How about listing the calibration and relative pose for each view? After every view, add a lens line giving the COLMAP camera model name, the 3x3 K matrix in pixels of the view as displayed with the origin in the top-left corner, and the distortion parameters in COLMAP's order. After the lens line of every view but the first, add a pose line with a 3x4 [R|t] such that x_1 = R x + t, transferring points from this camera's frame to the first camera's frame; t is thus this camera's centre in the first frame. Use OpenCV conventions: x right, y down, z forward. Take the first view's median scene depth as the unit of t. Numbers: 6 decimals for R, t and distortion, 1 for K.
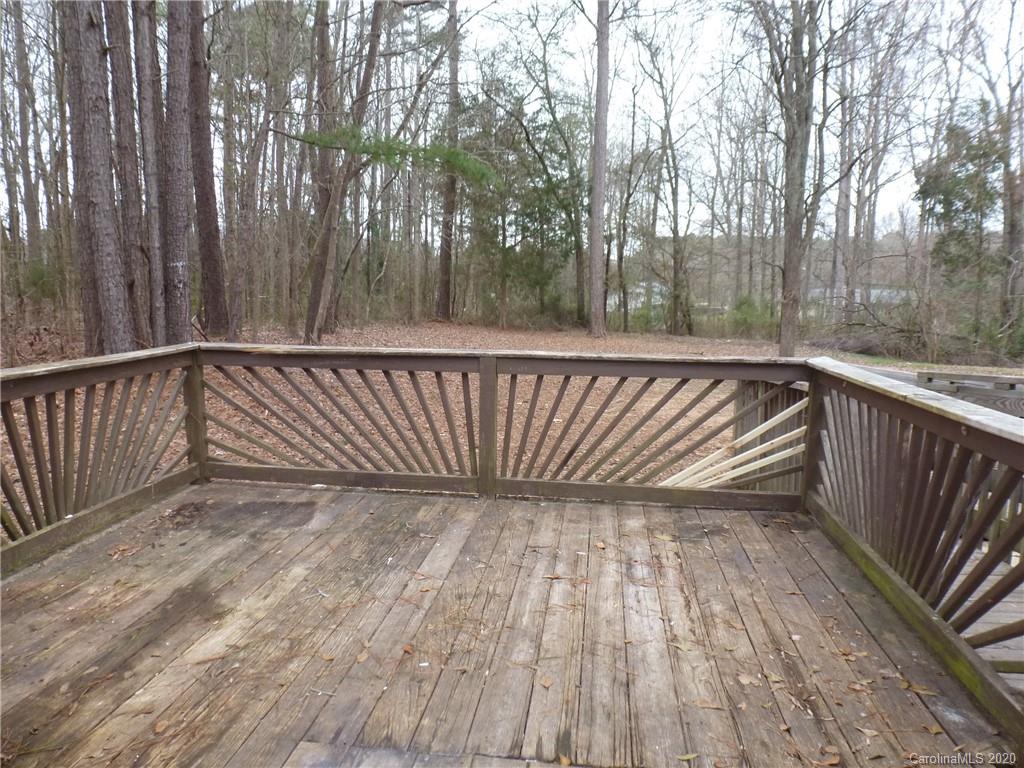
lens RADIAL K [[725.2, 0, 506.9], [0, 725.2, 386.2], [0, 0, 1]] dist [-0.050382, 0.008056]
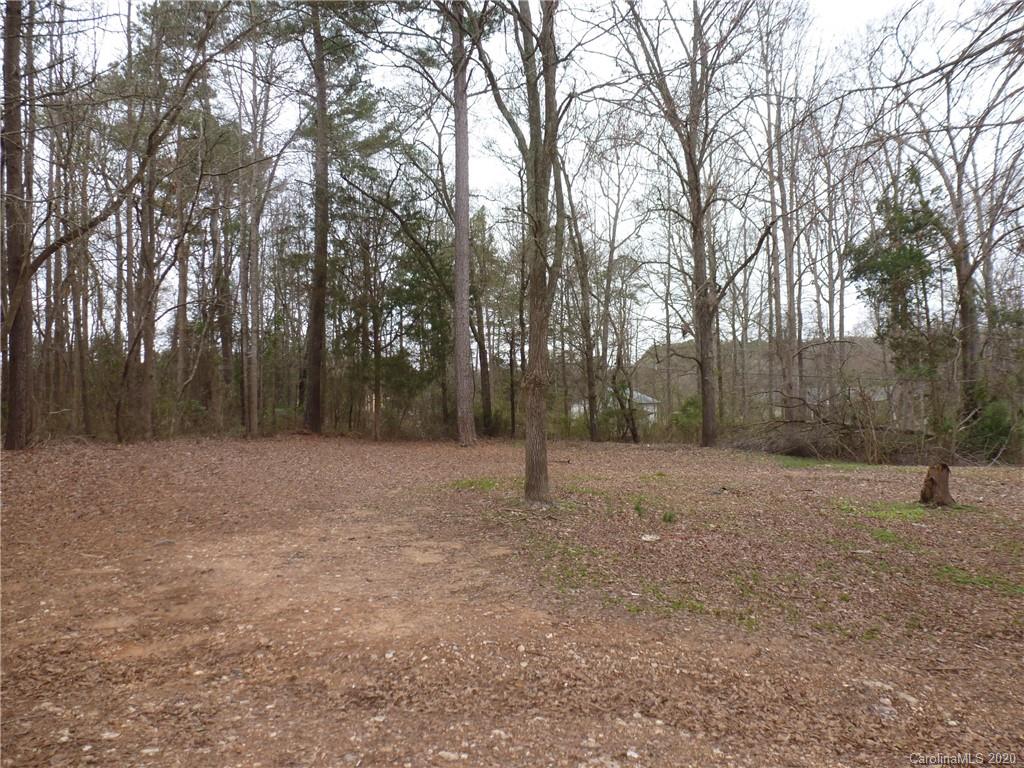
lens RADIAL K [[725.2, 0, 512.7], [0, 725.2, 385.8], [0, 0, 1]] dist [-0.050382, 0.008056]
pose [[0.999408, -0.031724, -0.013305, 0.149771], [0.029256, 0.987254, -0.156439, -0.002932], [0.018098, 0.155957, 0.987598, 0.120256]]
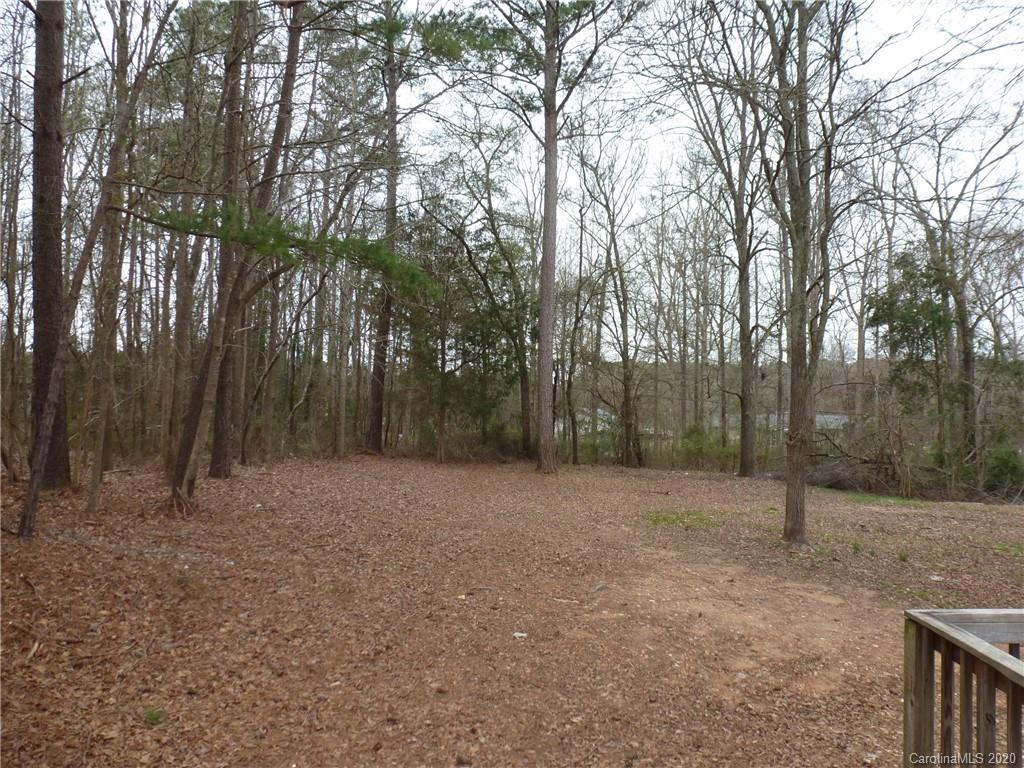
lens RADIAL K [[725.2, 0, 517.0], [0, 725.2, 388.2], [0, 0, 1]] dist [-0.050382, 0.008056]
pose [[0.995161, 0.008530, 0.097890, -0.000772], [0.007813, 0.986201, -0.165366, -0.018231], [-0.097950, 0.165331, 0.981362, 0.088459]]
